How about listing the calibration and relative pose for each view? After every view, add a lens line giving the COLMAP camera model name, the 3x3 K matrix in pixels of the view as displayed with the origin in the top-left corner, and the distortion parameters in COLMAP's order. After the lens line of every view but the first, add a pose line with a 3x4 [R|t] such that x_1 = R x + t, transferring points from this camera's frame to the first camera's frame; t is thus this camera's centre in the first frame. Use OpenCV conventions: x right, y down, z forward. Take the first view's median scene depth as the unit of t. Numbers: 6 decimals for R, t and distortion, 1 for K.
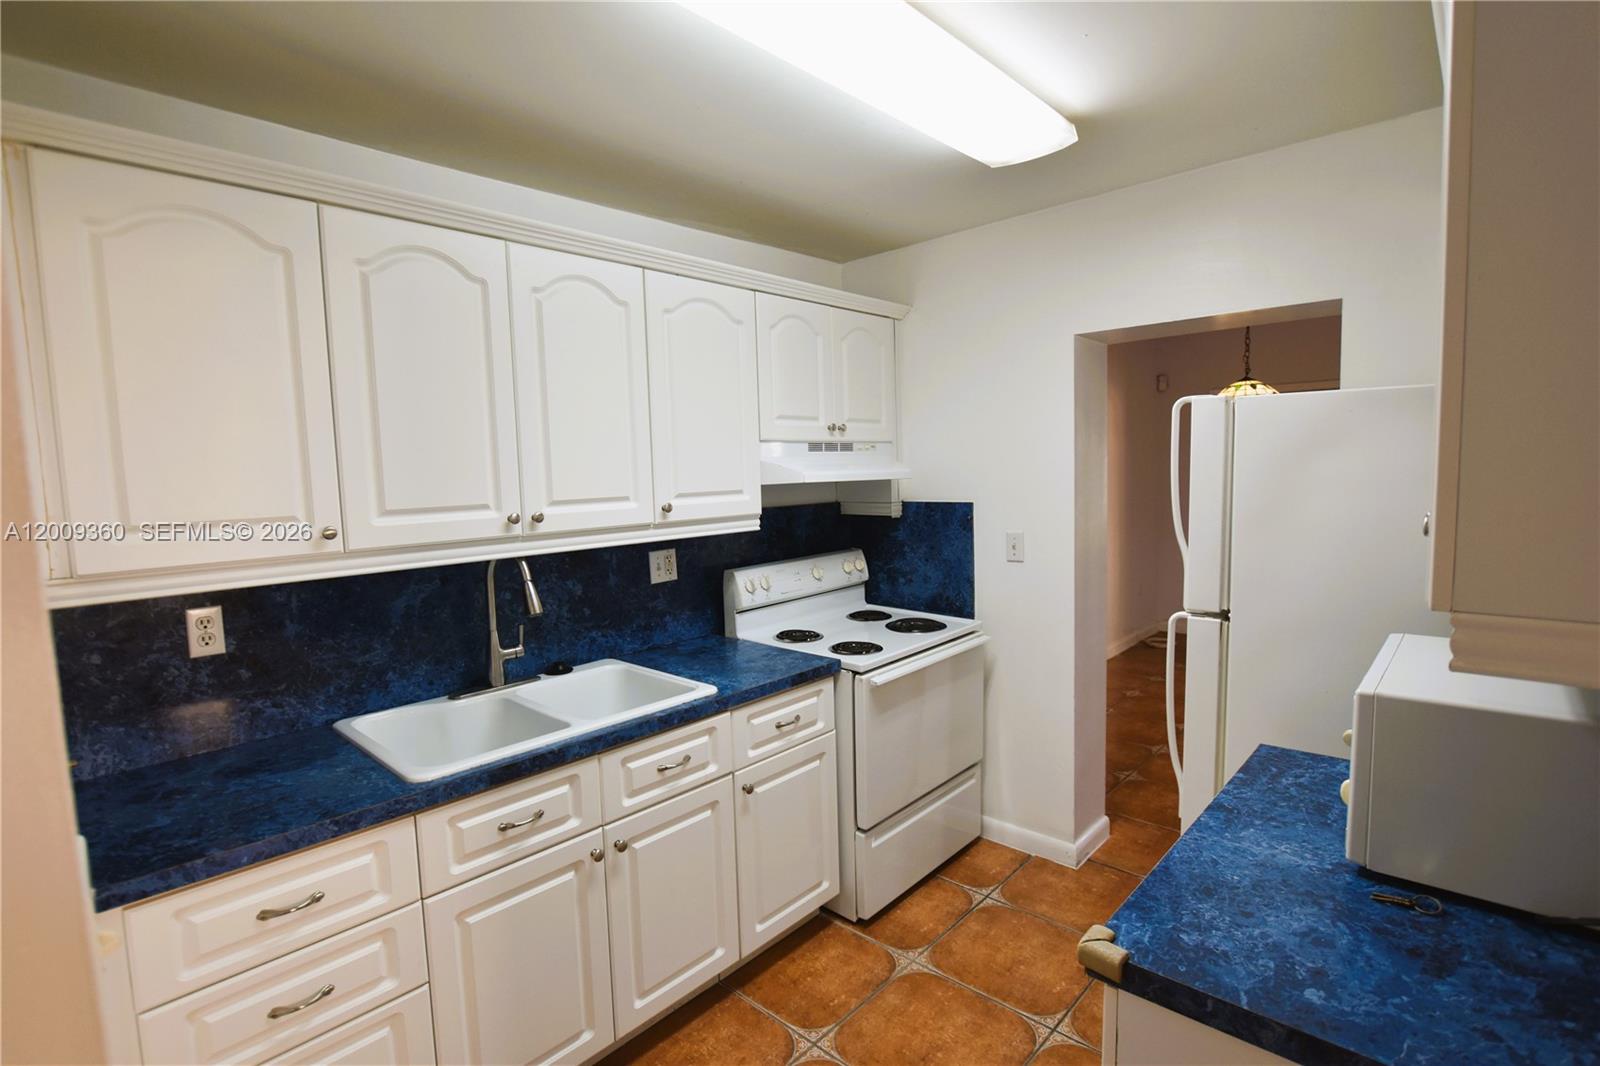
lens RADIAL K [[814.1, 0, 800.0], [0, 814.1, 533.0], [0, 0, 1]] dist [-0.001661, 0.000045]
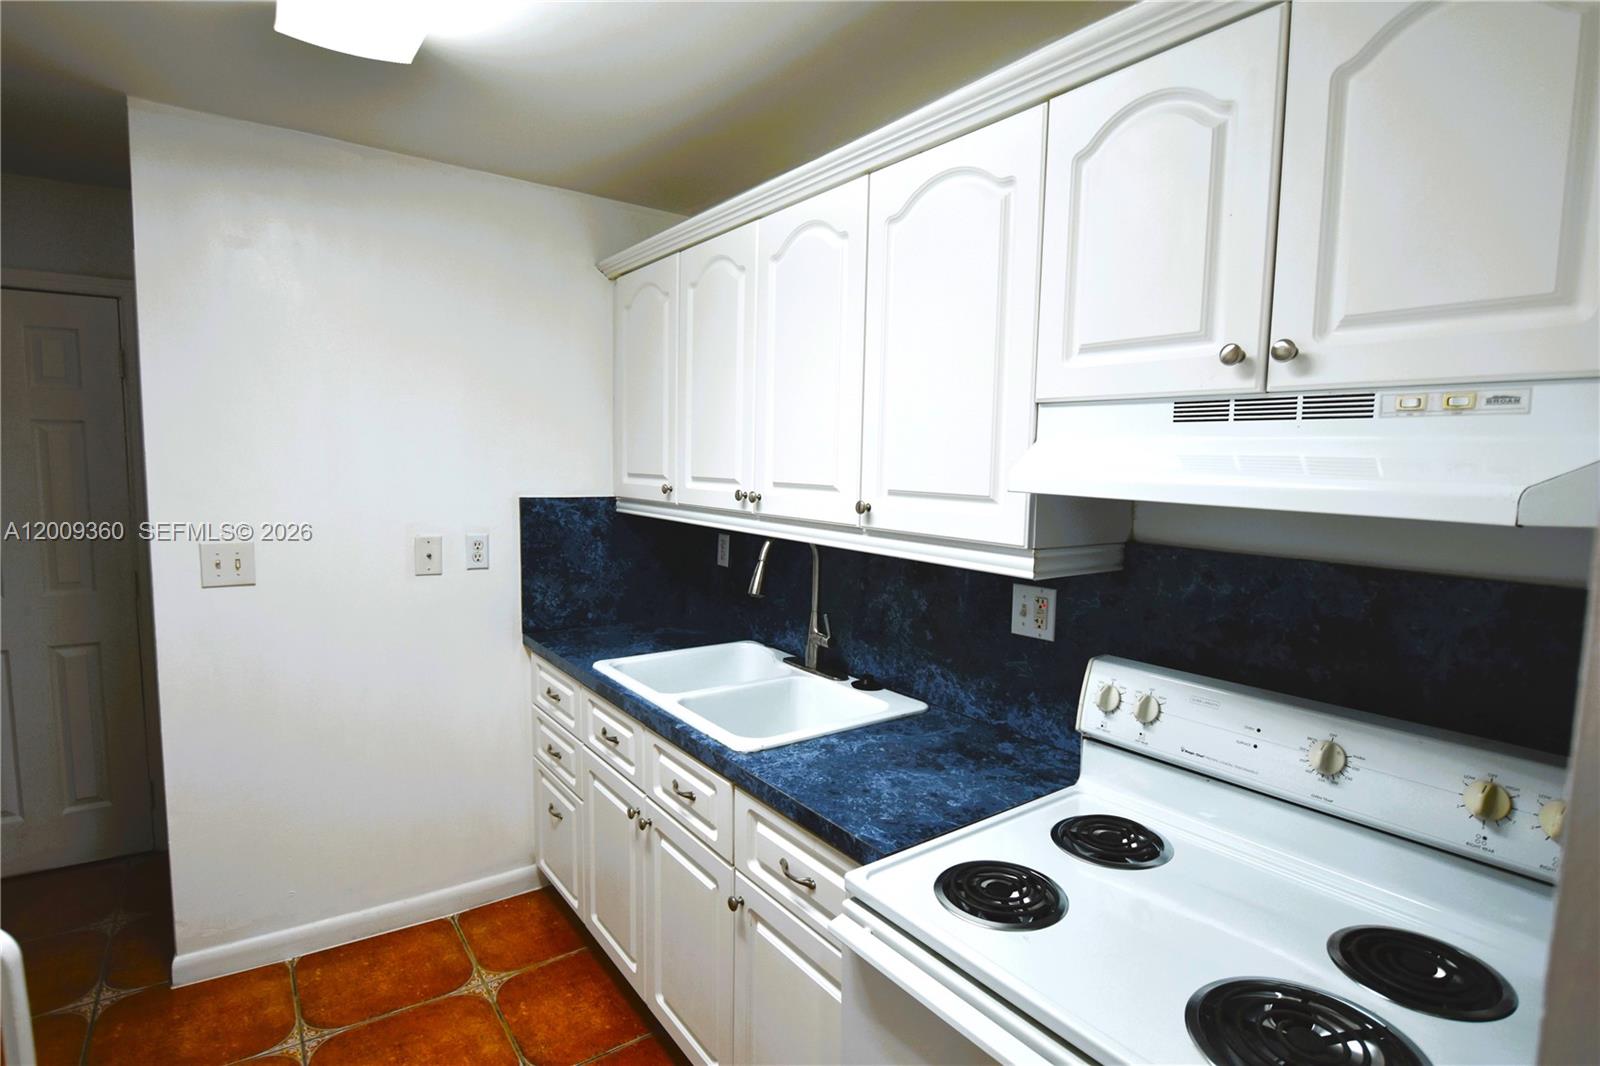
lens RADIAL K [[814.1, 0, 800.0], [0, 814.1, 533.0], [0, 0, 1]] dist [-0.001661, 0.000045]
pose [[-0.208964, 0.110834, -0.971622, 0.495892], [-0.101260, 0.985764, 0.134225, -0.089650], [0.972667, 0.126434, -0.194767, 0.997992]]
